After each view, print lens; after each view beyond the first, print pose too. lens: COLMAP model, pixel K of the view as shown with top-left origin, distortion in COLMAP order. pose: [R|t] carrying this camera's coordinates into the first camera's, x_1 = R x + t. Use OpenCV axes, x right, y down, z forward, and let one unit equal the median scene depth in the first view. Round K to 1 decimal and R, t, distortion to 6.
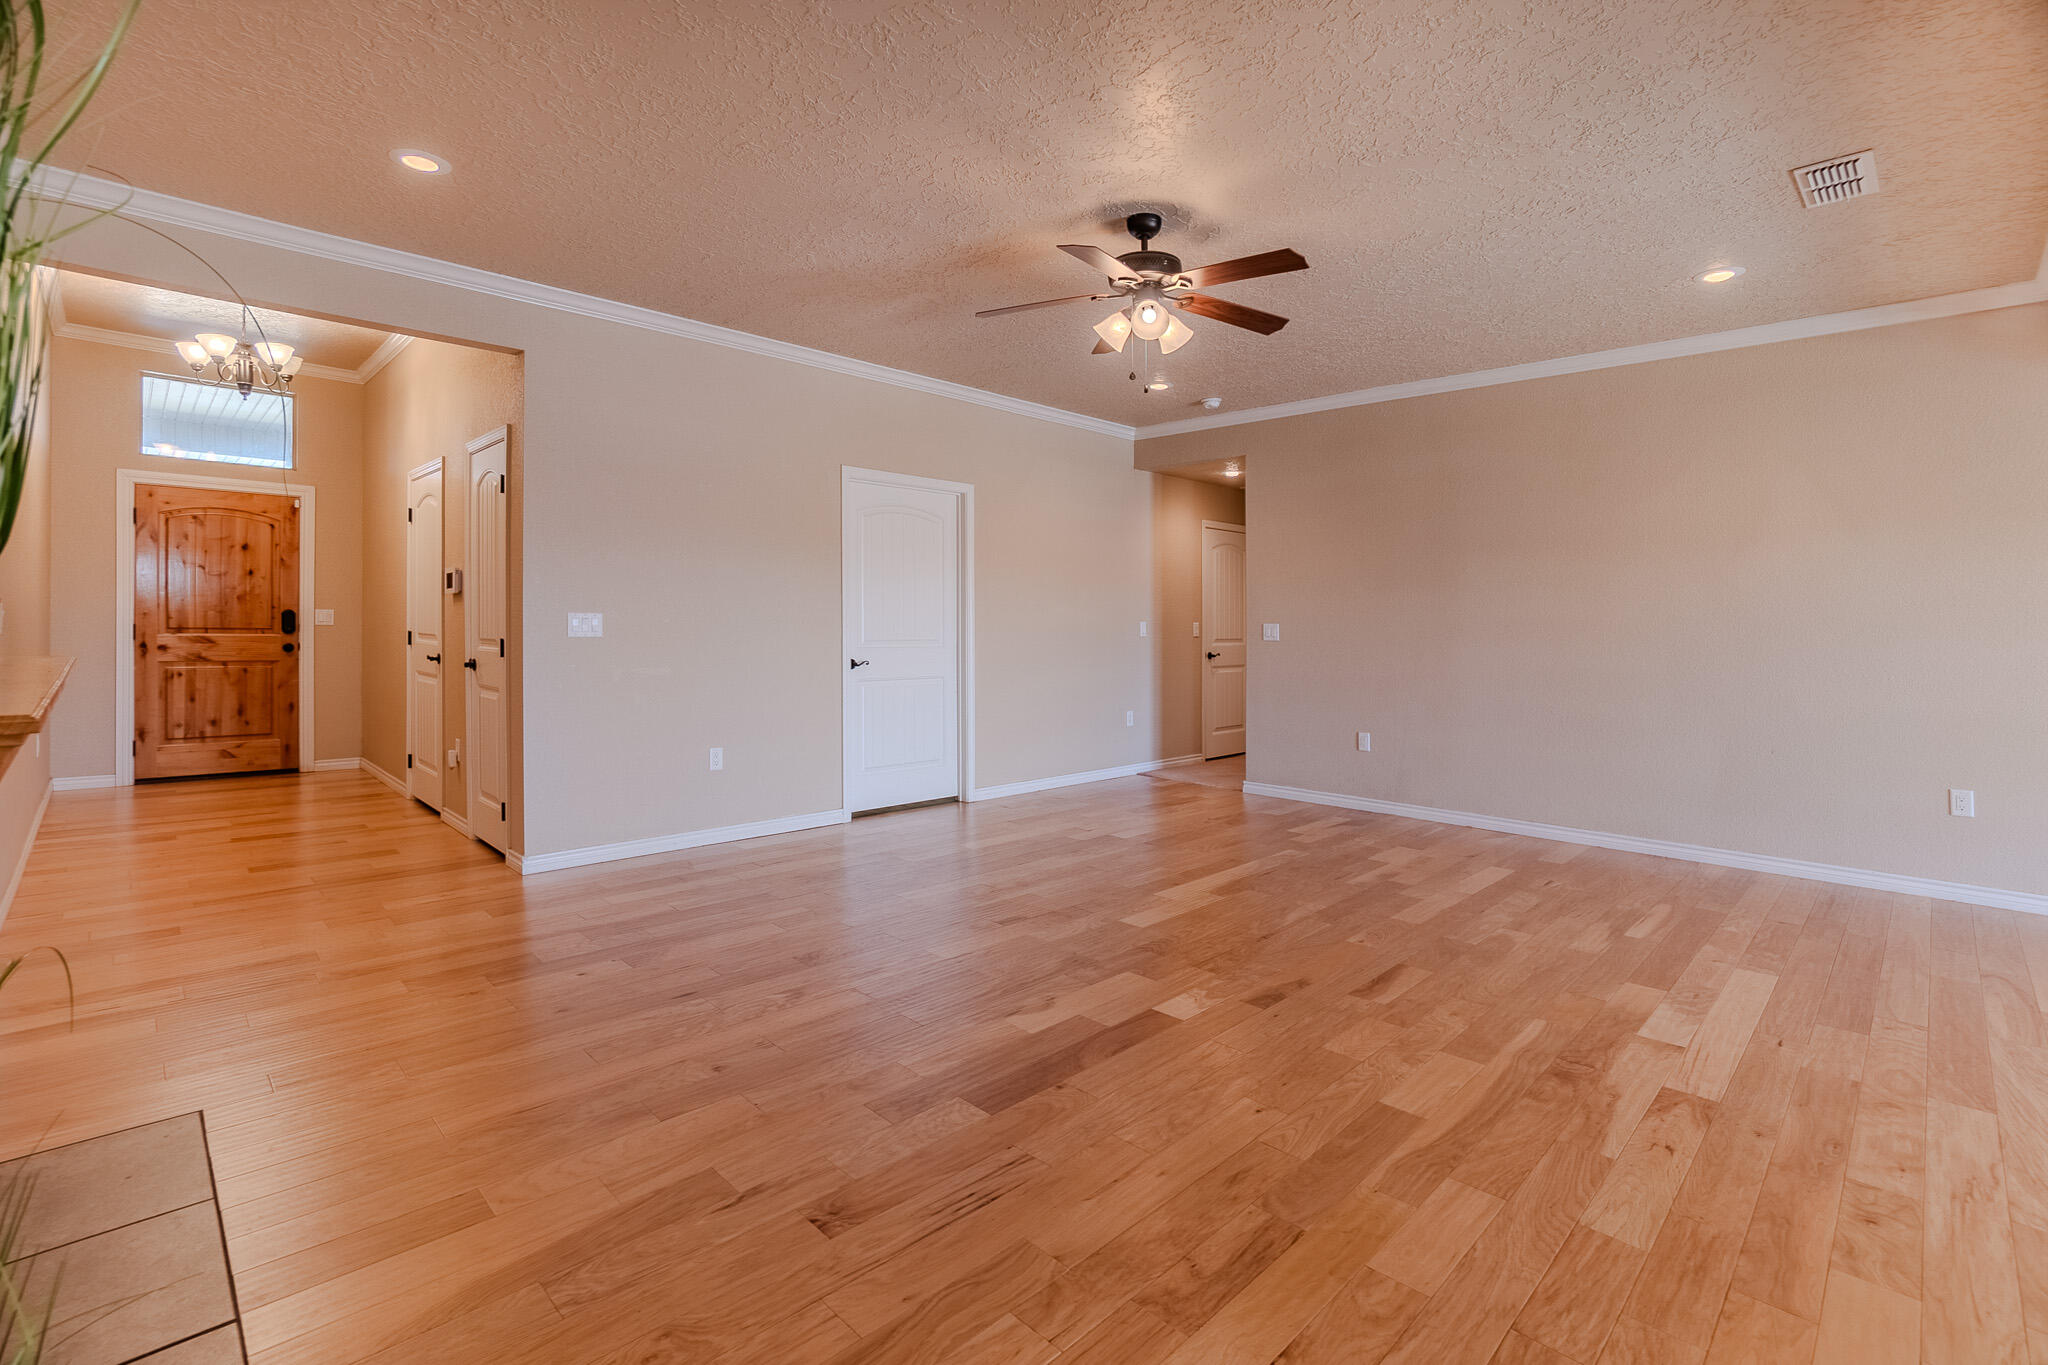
lens RADIAL K [[939.4, 0, 1023.5], [0, 939.4, 652.9], [0, 0, 1]] dist [-0.025429, 0.000041]
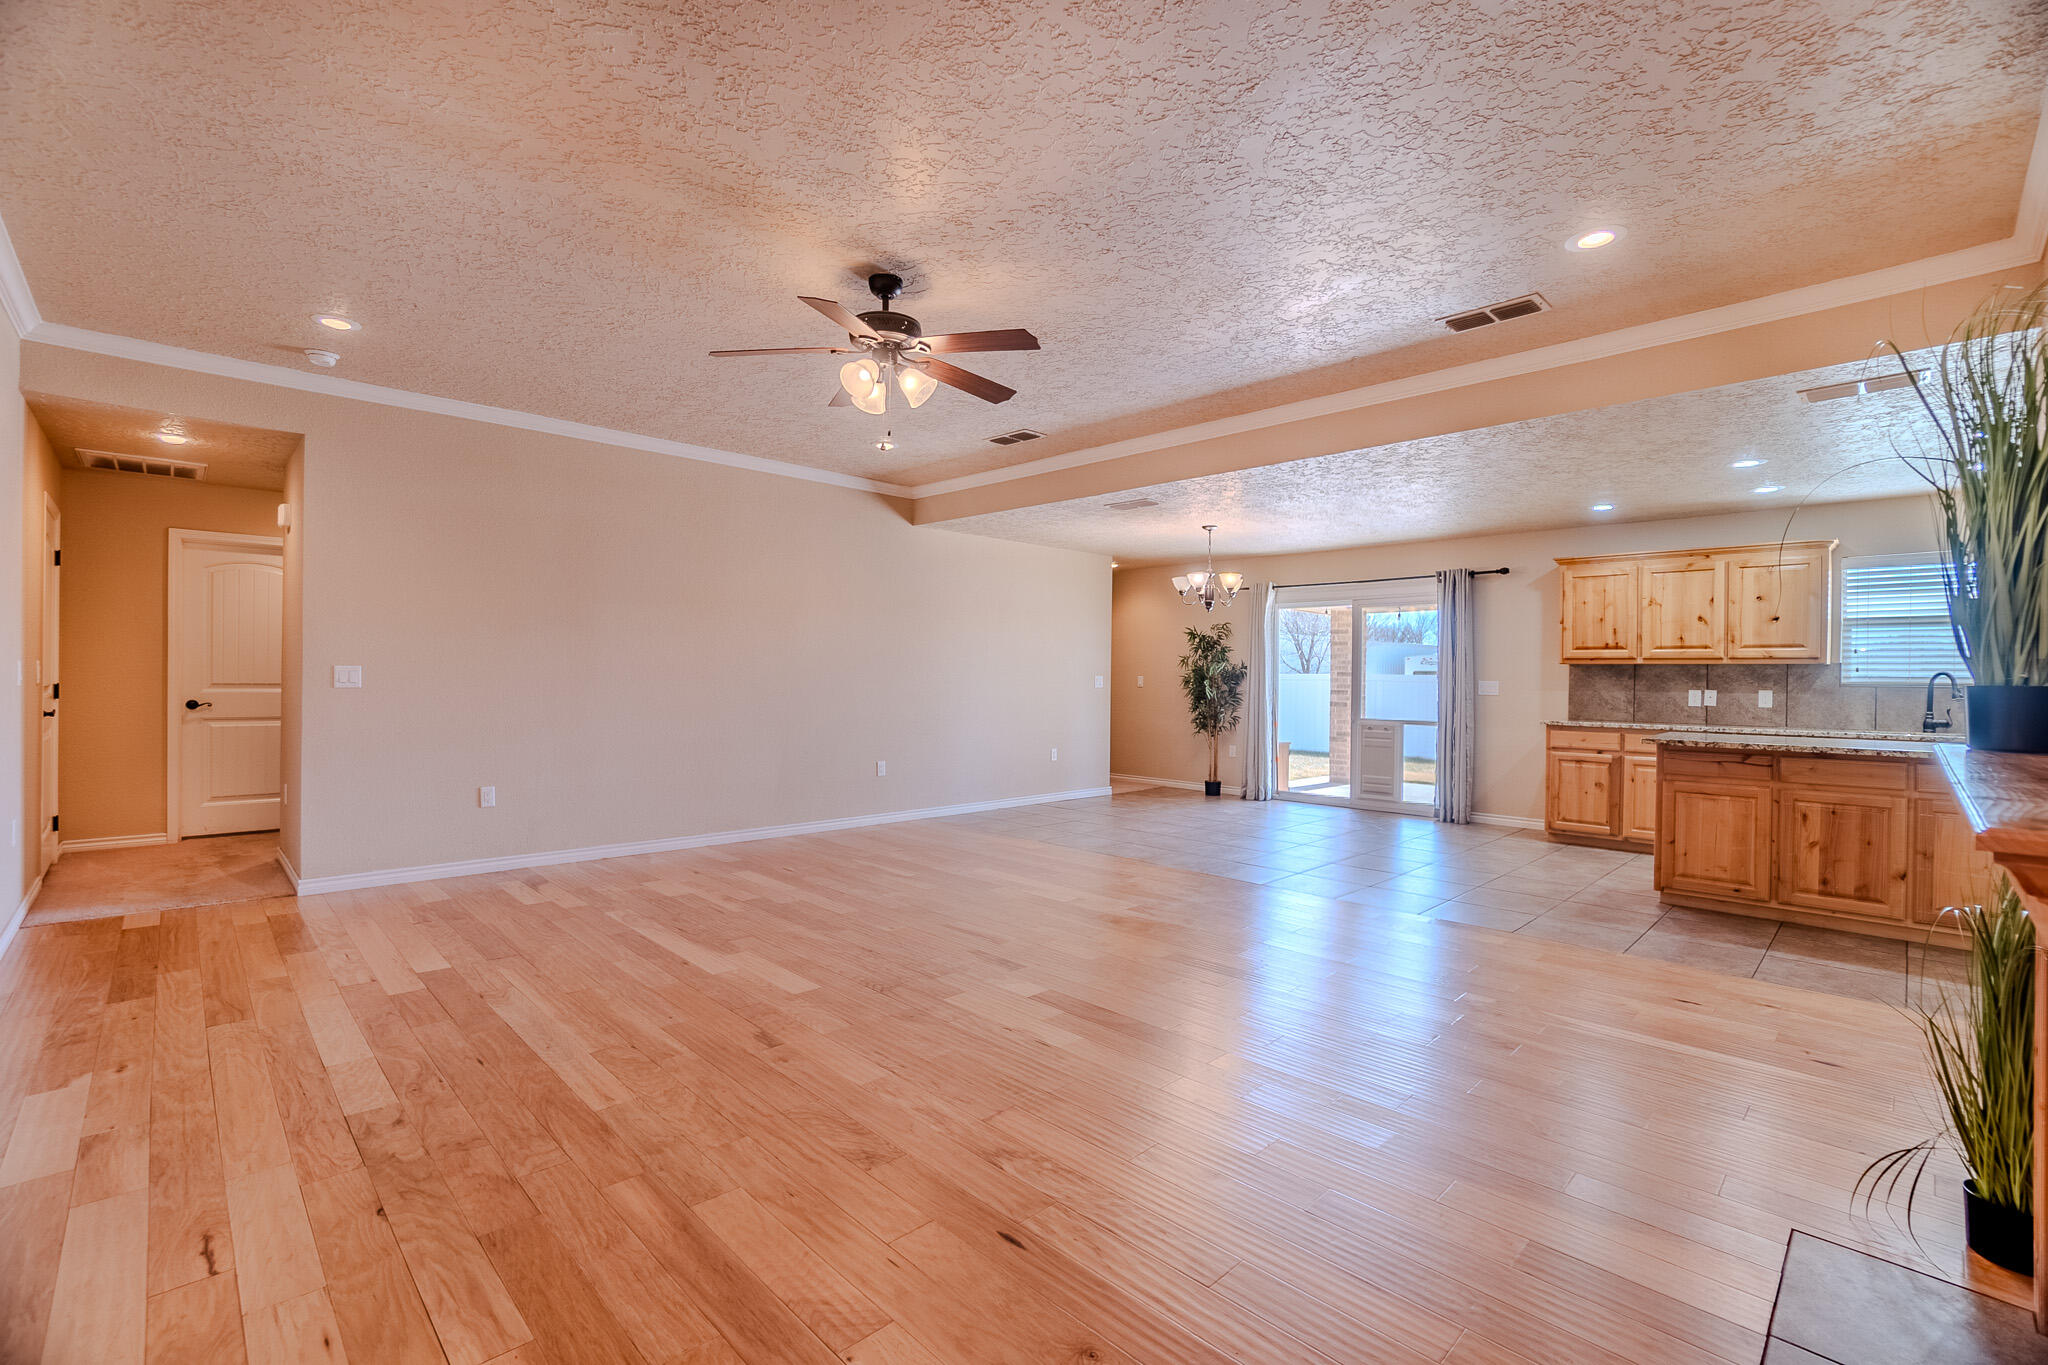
lens RADIAL K [[899.6, 0, 1015.7], [0, 899.6, 686.4], [0, 0, 1]] dist [-0.041303, 0.012068]
pose [[0.013907, -0.025166, 0.999587, -0.865970], [0.018848, 0.999512, 0.024902, -0.041311], [-0.999726, 0.018494, 0.014375, 0.855342]]
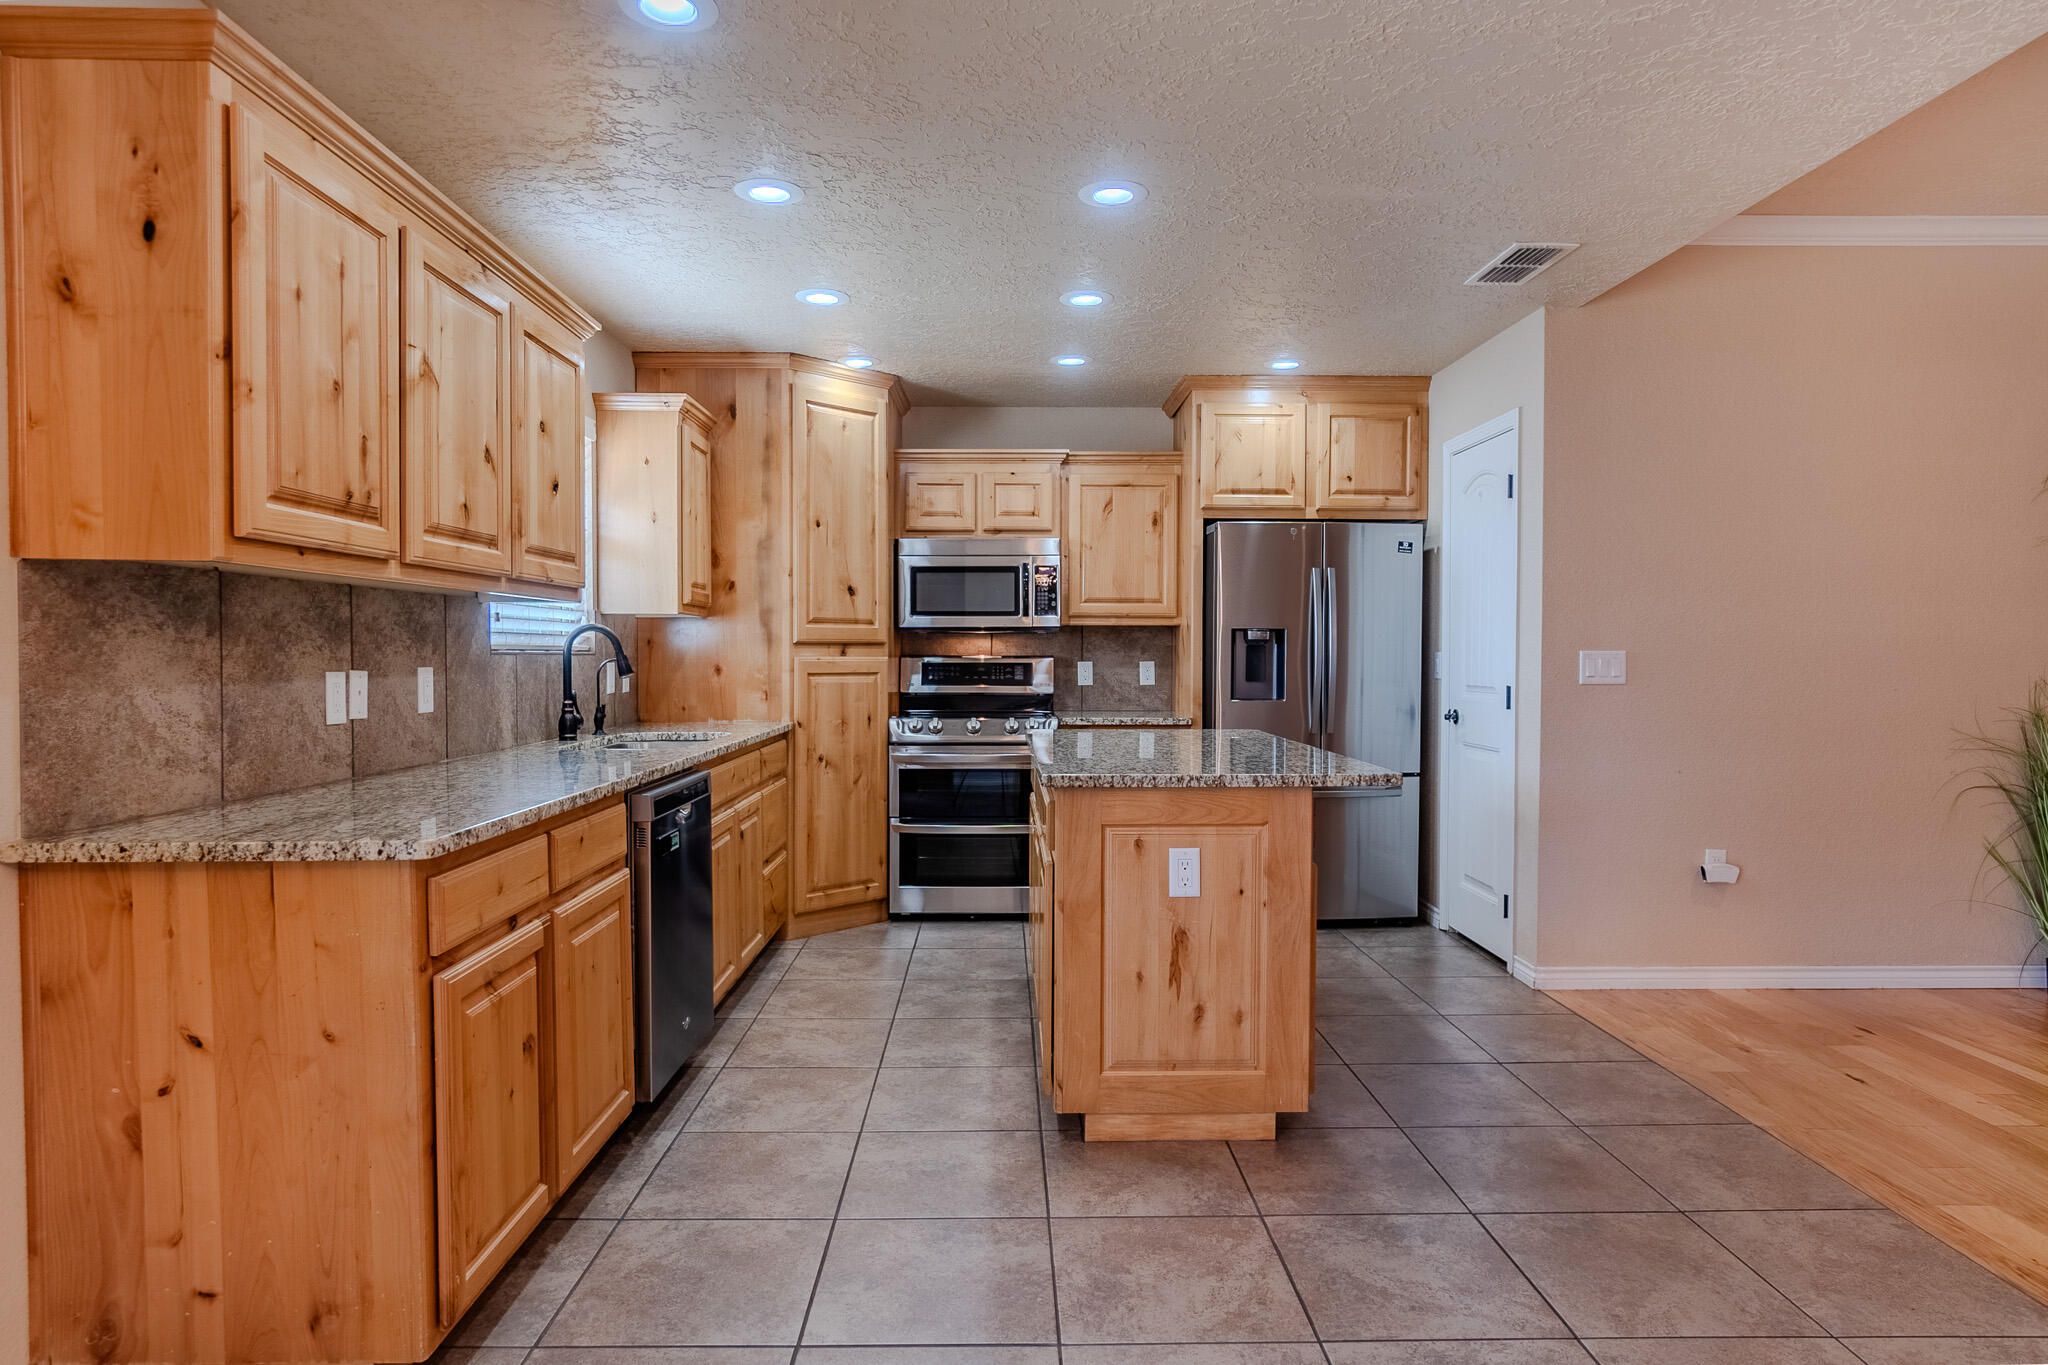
lens RADIAL K [[1160.7, 0, 1024.0], [0, 1160.7, 682.5], [0, 0, 1]] dist [-0.004922, 0.000033]
pose [[-0.696225, 0.003016, -0.717817, 1.291883], [-0.033098, 0.998793, 0.036299, 0.005496], [0.717060, 0.049031, -0.695285, 0.282270]]
